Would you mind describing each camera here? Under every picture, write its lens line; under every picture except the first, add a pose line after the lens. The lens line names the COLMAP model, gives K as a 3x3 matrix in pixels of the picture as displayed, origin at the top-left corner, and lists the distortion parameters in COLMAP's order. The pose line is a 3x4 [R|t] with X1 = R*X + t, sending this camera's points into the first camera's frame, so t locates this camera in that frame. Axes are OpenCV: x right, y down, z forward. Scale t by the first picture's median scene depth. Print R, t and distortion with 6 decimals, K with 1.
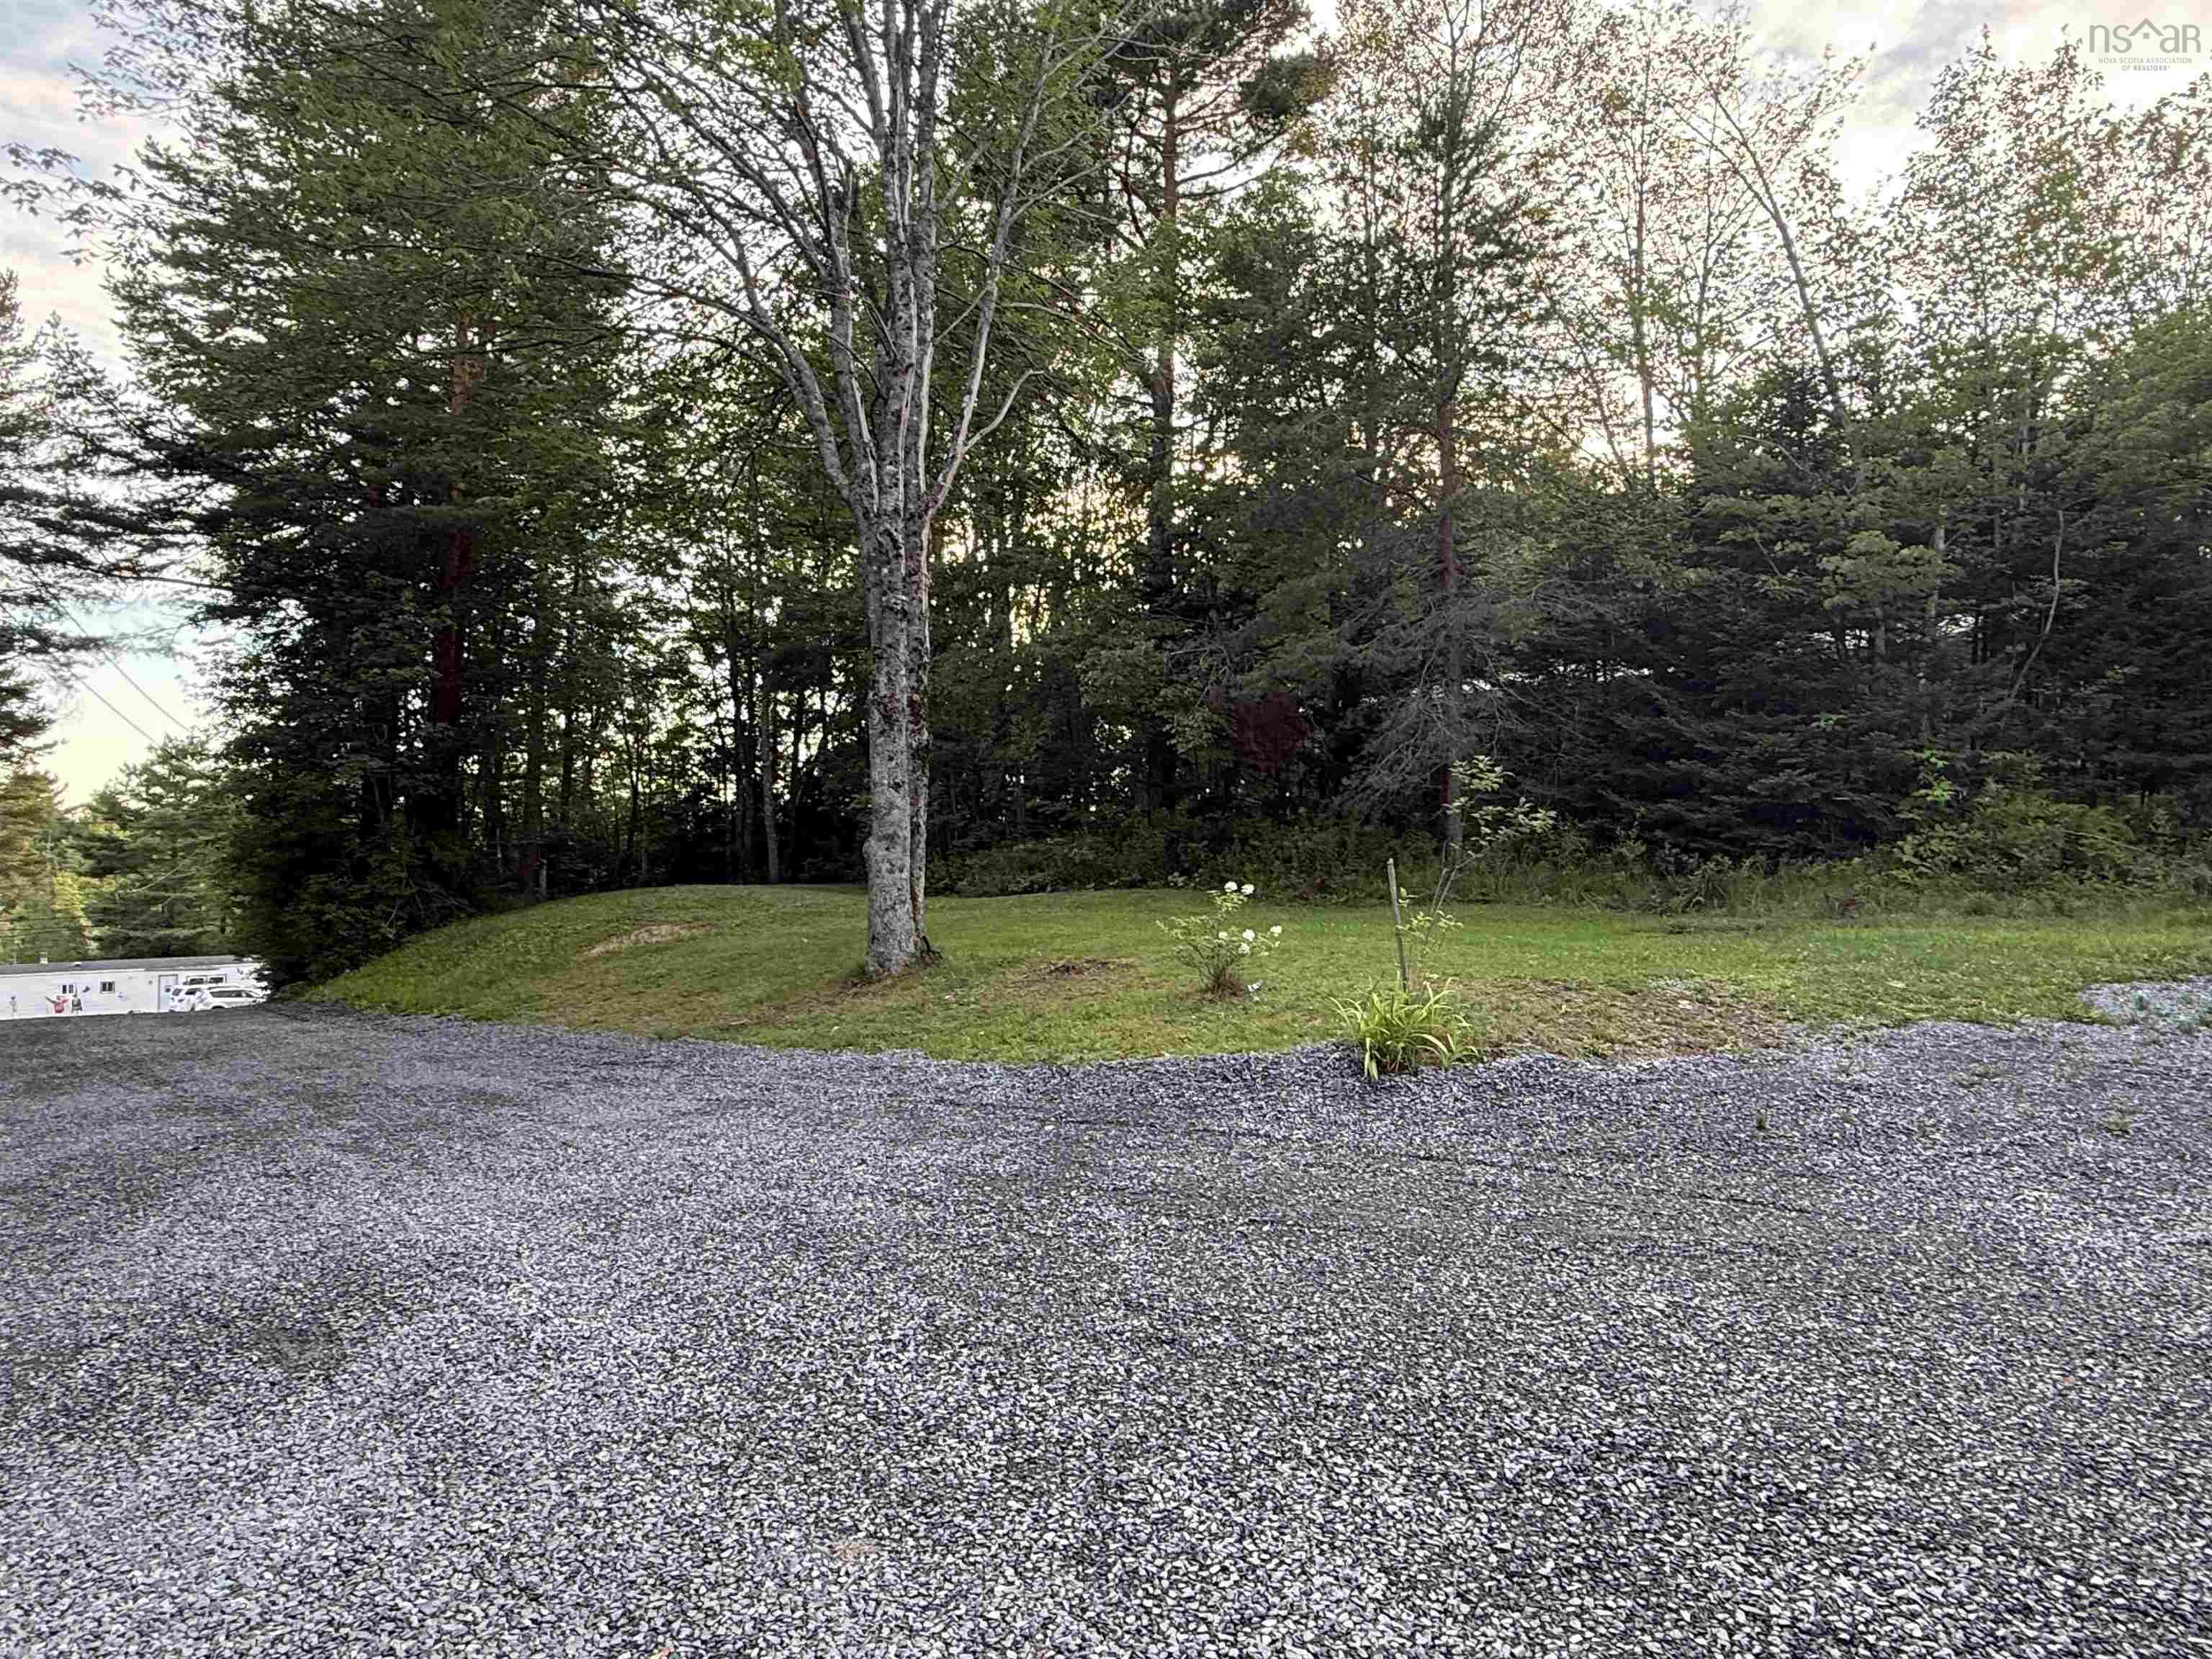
lens RADIAL K [[1388.9, 0, 1107.9], [0, 1388.9, 829.9], [0, 0, 1]] dist [0.000764, 0.001194]
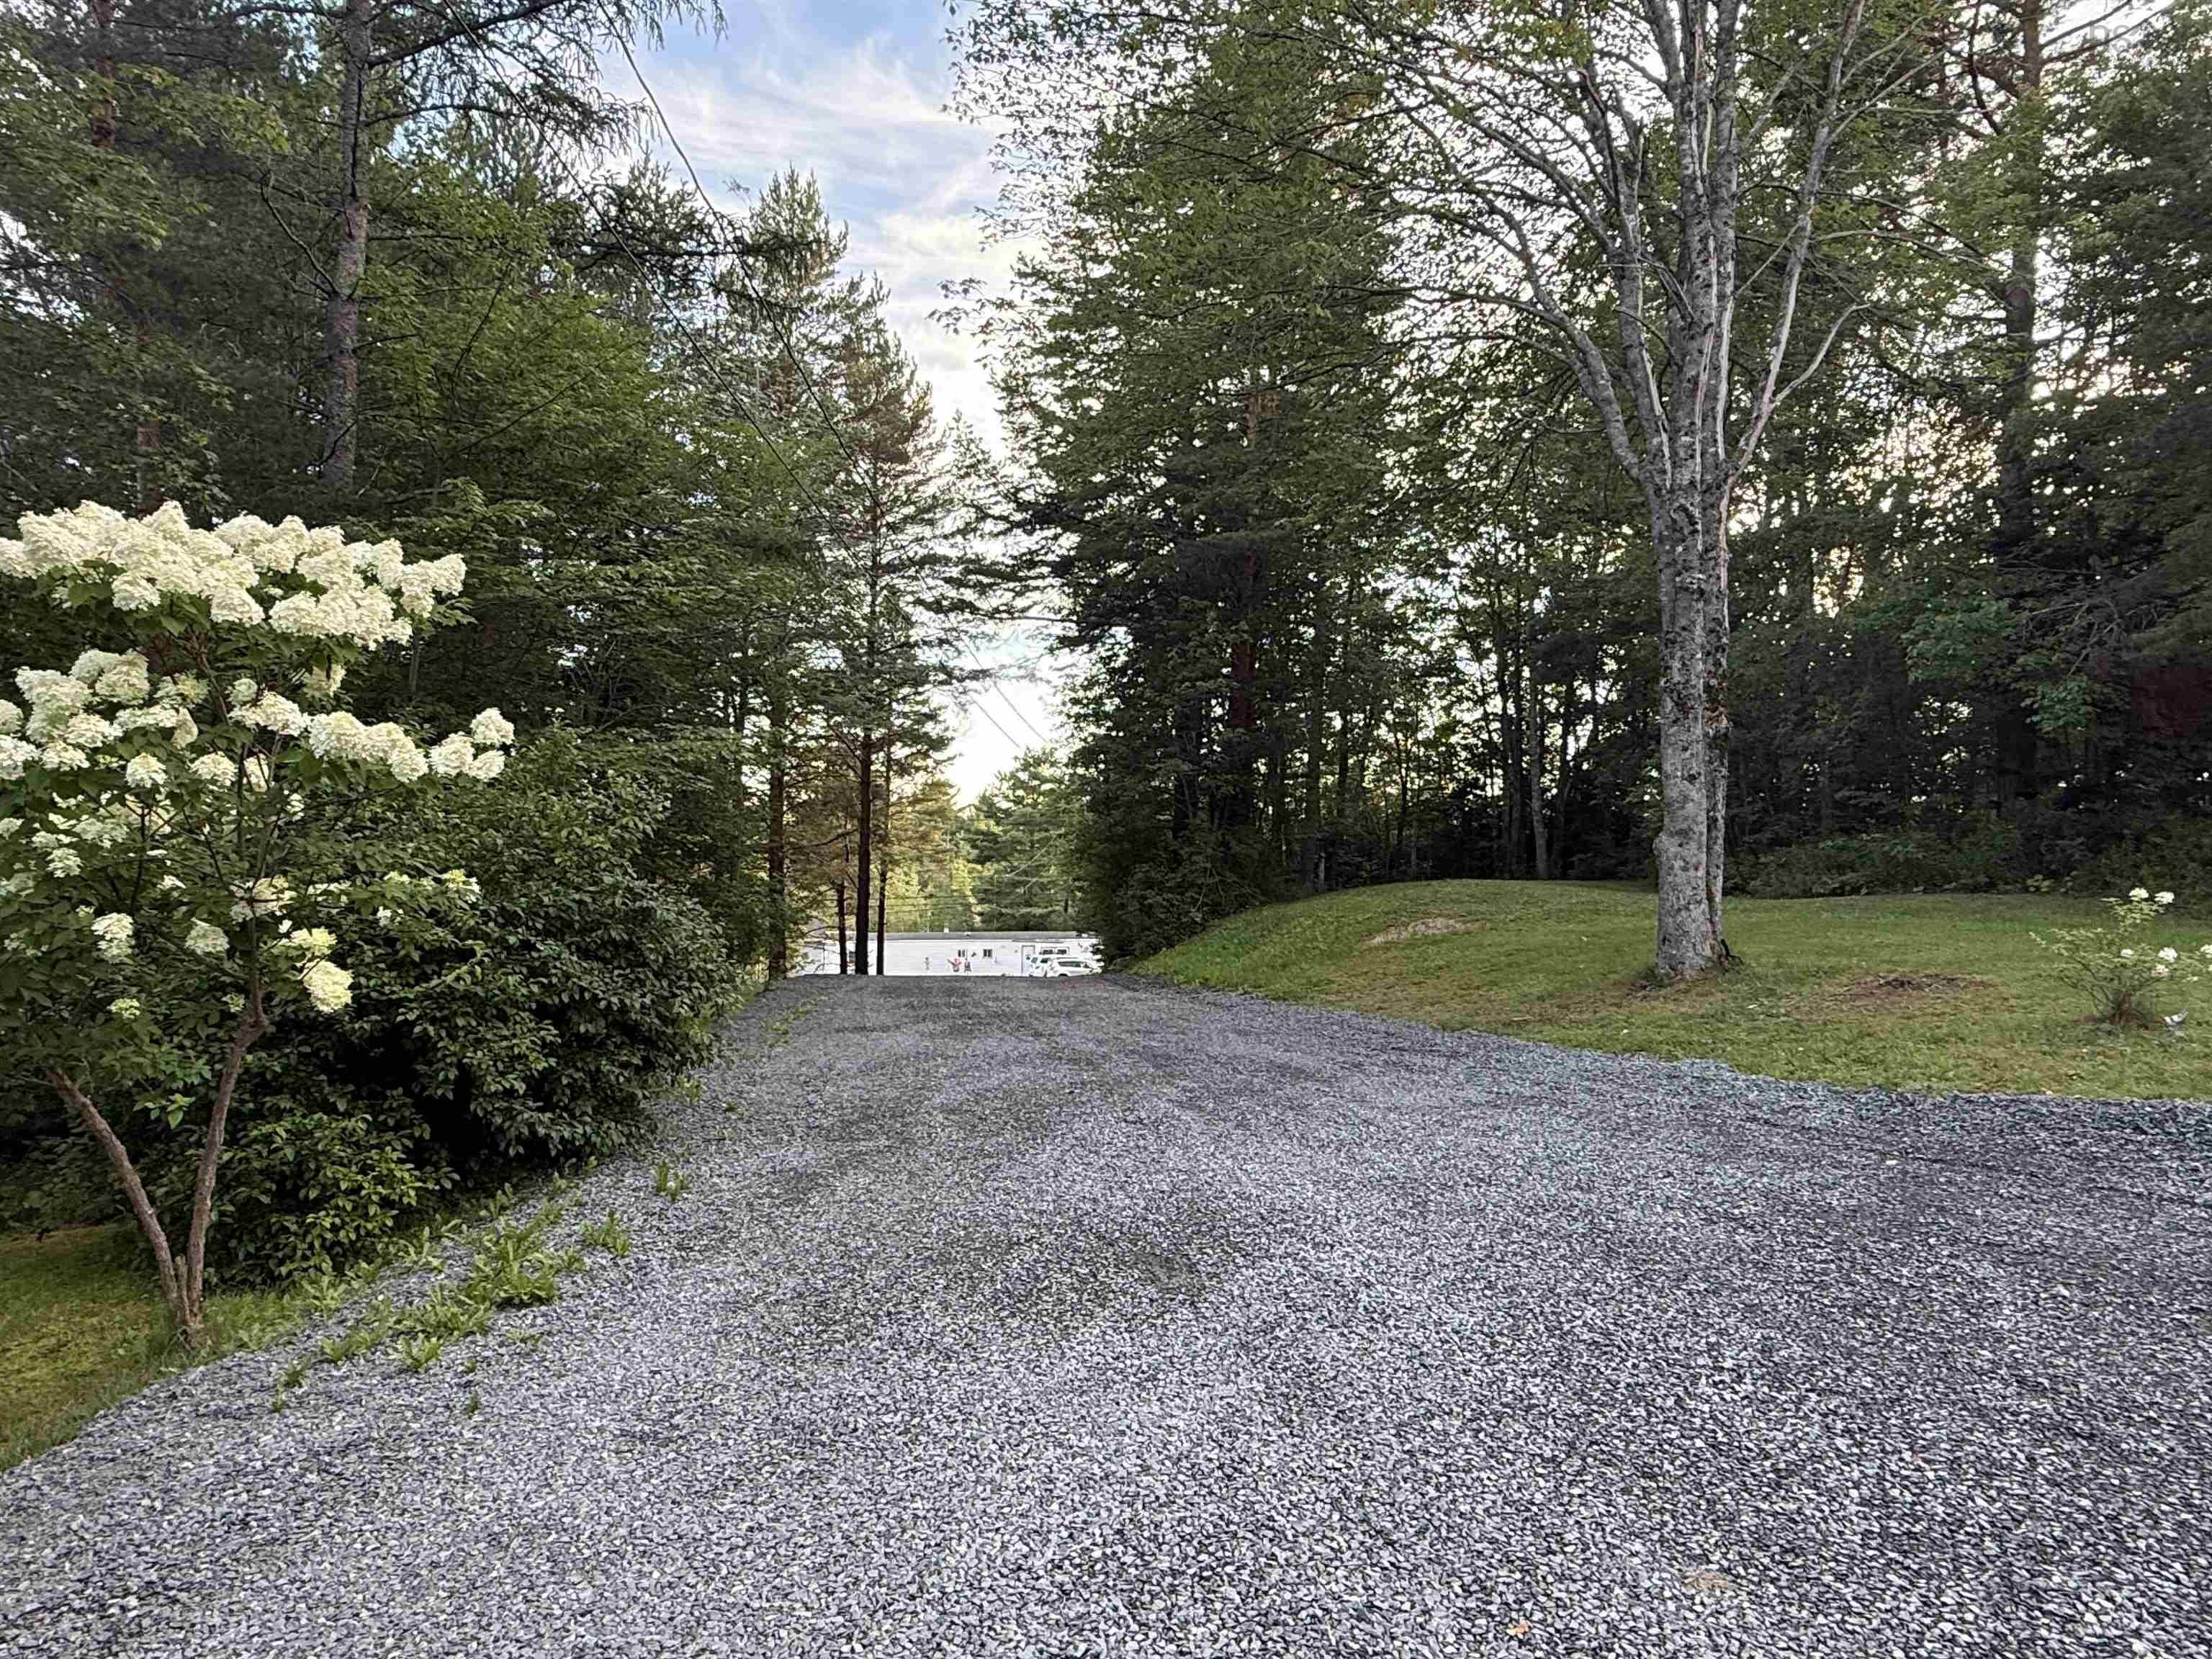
lens RADIAL K [[1388.9, 0, 1110.3], [0, 1388.9, 833.6], [0, 0, 1]] dist [0.000764, 0.001194]
pose [[0.860814, 0.002038, -0.508916, -0.009817], [0.001131, 0.999982, 0.005918, -0.000070], [0.508919, -0.005670, 0.860796, -0.005051]]
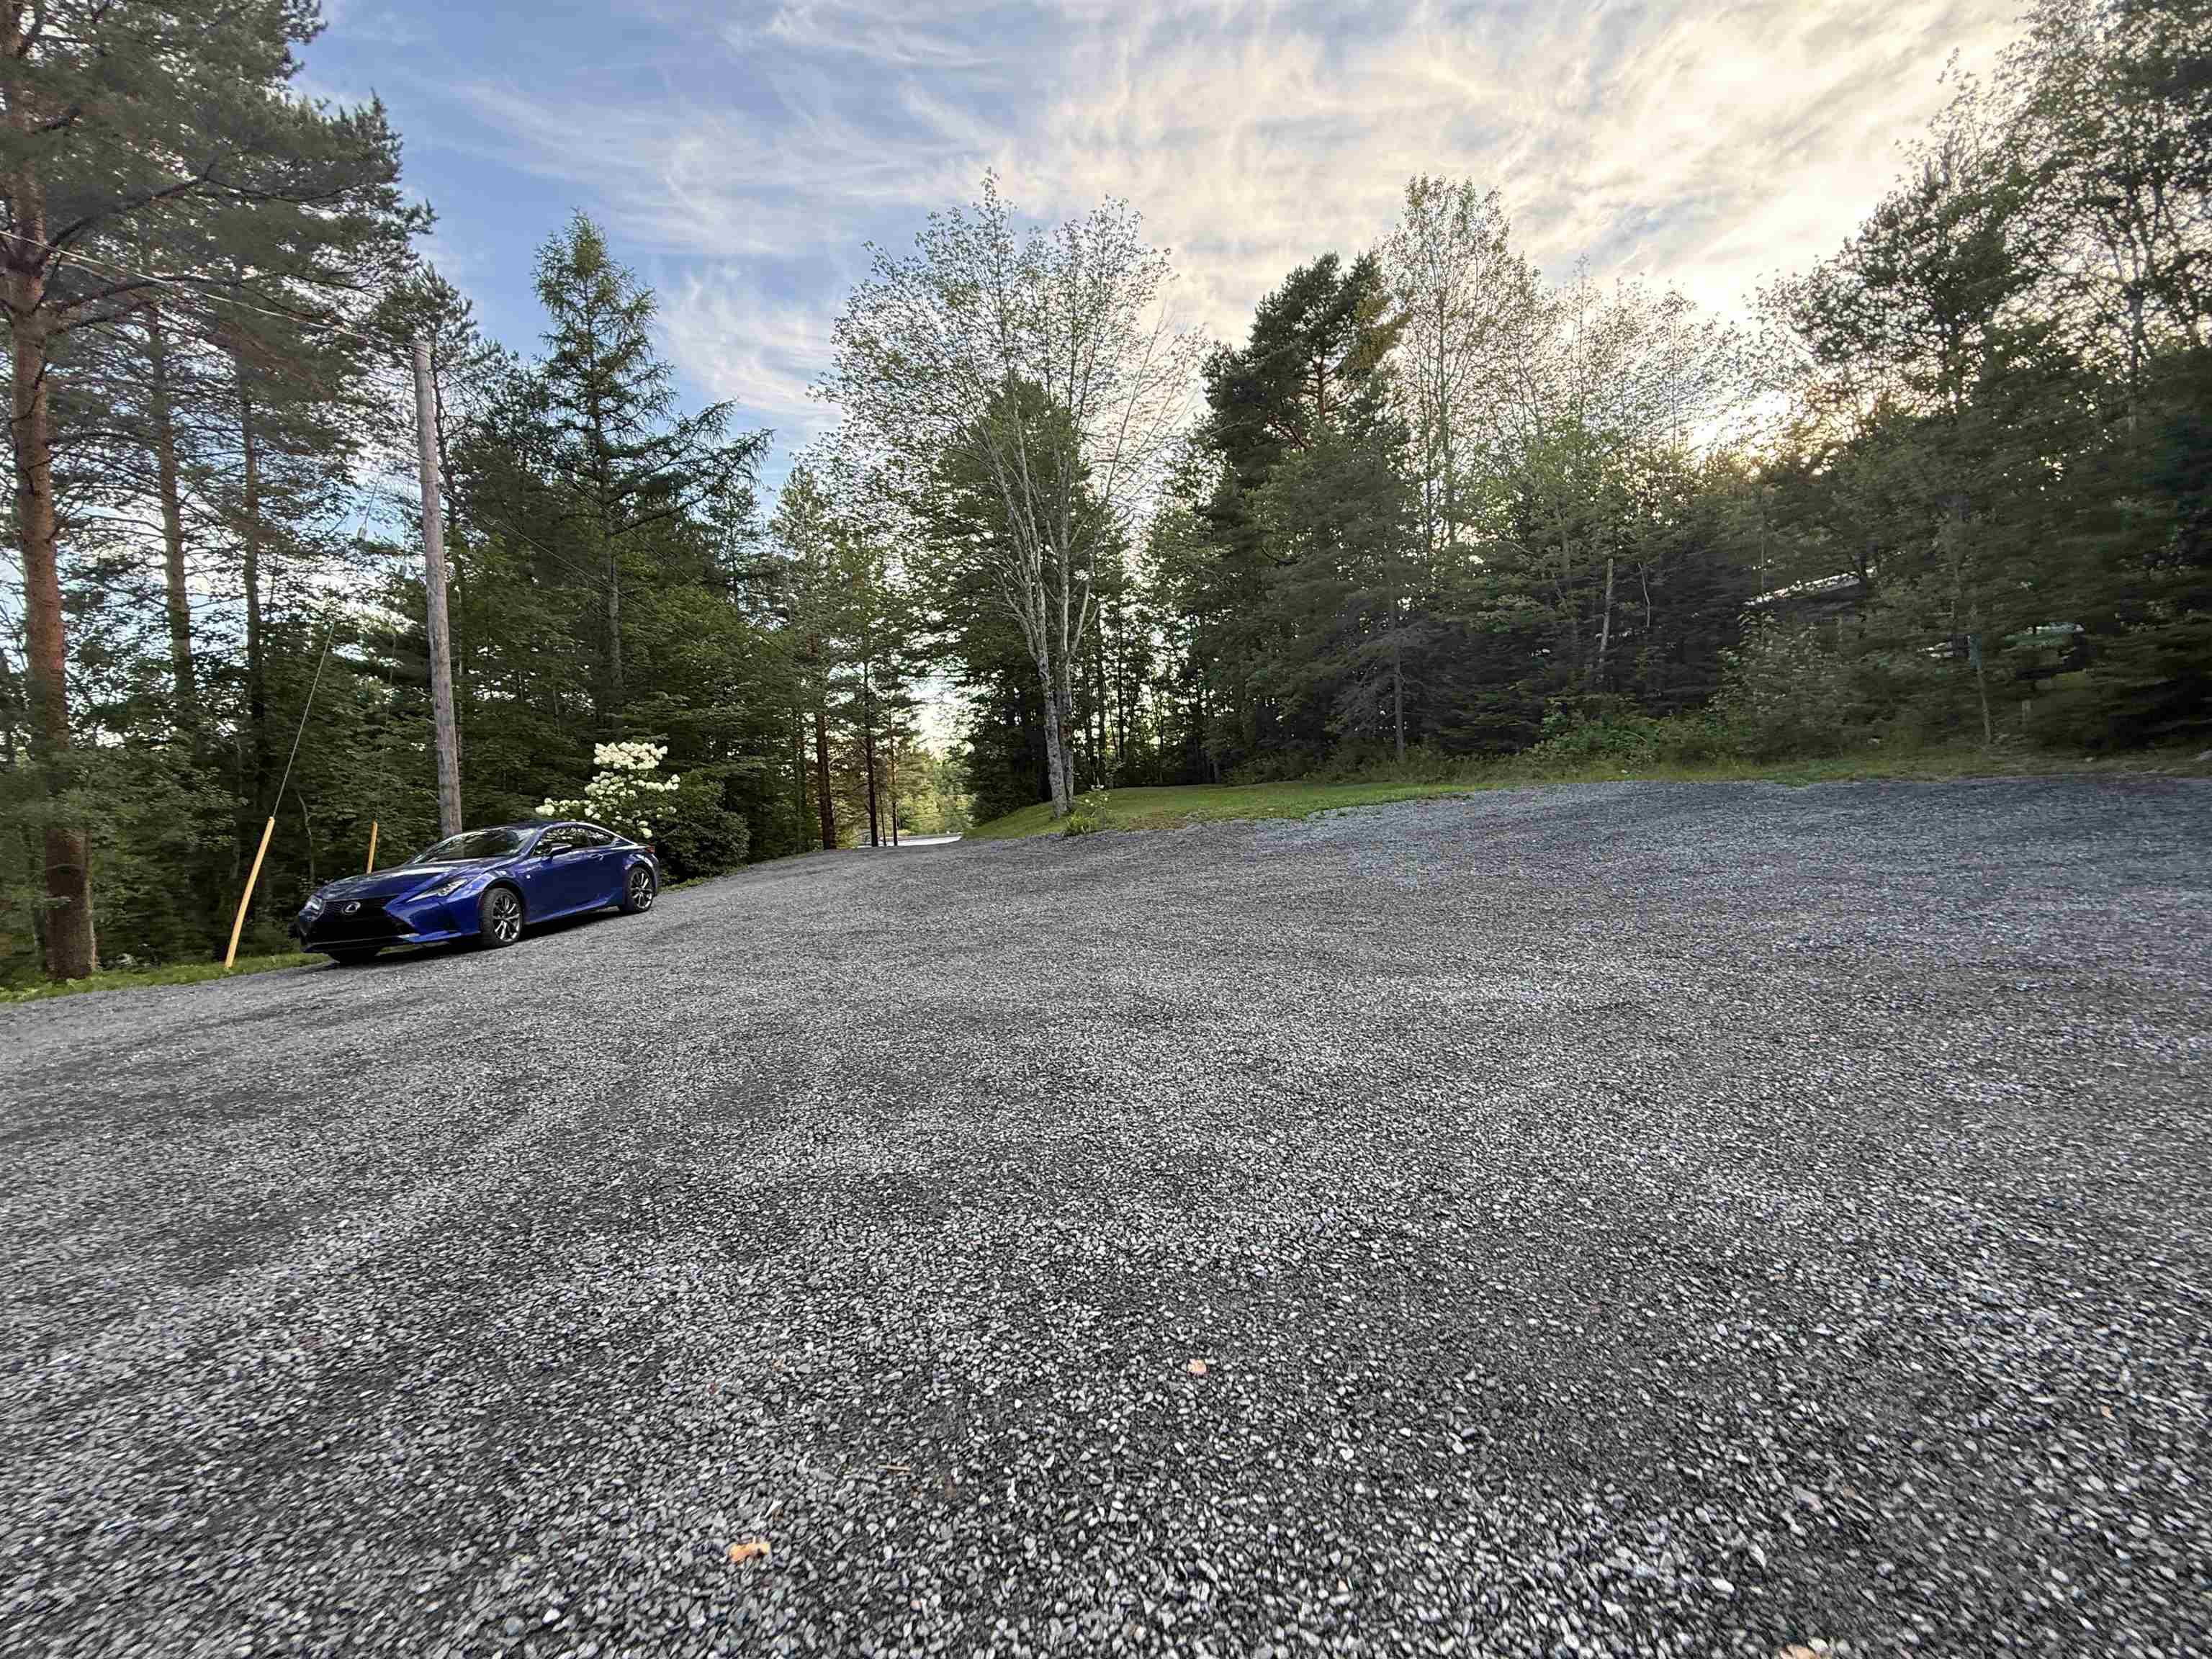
lens RADIAL K [[879.0, 0, 1107.8], [0, 879.0, 823.9], [0, 0, 1]] dist [0.002067, -0.000372]
pose [[0.869477, -0.024798, -0.493351, 0.685627], [0.068285, 0.995184, 0.070322, -0.008065], [0.489231, -0.094832, 0.866983, -0.475383]]
